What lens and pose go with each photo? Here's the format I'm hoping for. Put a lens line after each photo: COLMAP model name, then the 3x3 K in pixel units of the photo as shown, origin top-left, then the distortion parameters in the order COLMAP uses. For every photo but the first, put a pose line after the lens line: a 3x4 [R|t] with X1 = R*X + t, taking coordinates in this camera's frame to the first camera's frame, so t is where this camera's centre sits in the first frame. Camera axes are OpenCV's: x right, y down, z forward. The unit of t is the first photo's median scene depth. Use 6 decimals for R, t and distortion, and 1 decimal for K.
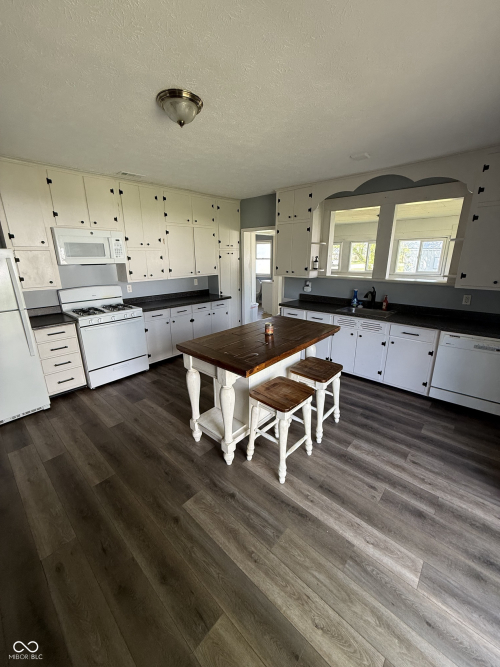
lens RADIAL K [[264.1, 0, 249.1], [0, 264.1, 331.6], [0, 0, 1]] dist [0.001392, 0.000491]
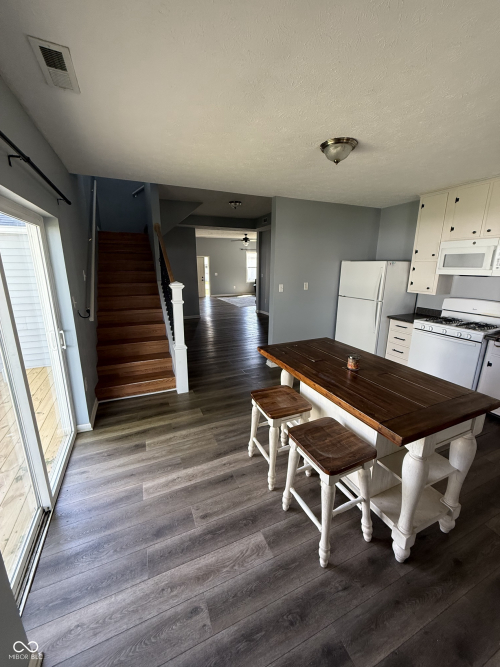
lens RADIAL K [[264.1, 0, 249.7], [0, 264.1, 331.7], [0, 0, 1]] dist [0.001392, 0.000491]
pose [[-0.408941, 0.226097, -0.884108, 1.111575], [-0.258654, 0.900373, 0.349896, -0.363957], [0.875138, 0.371765, -0.309718, 1.228171]]
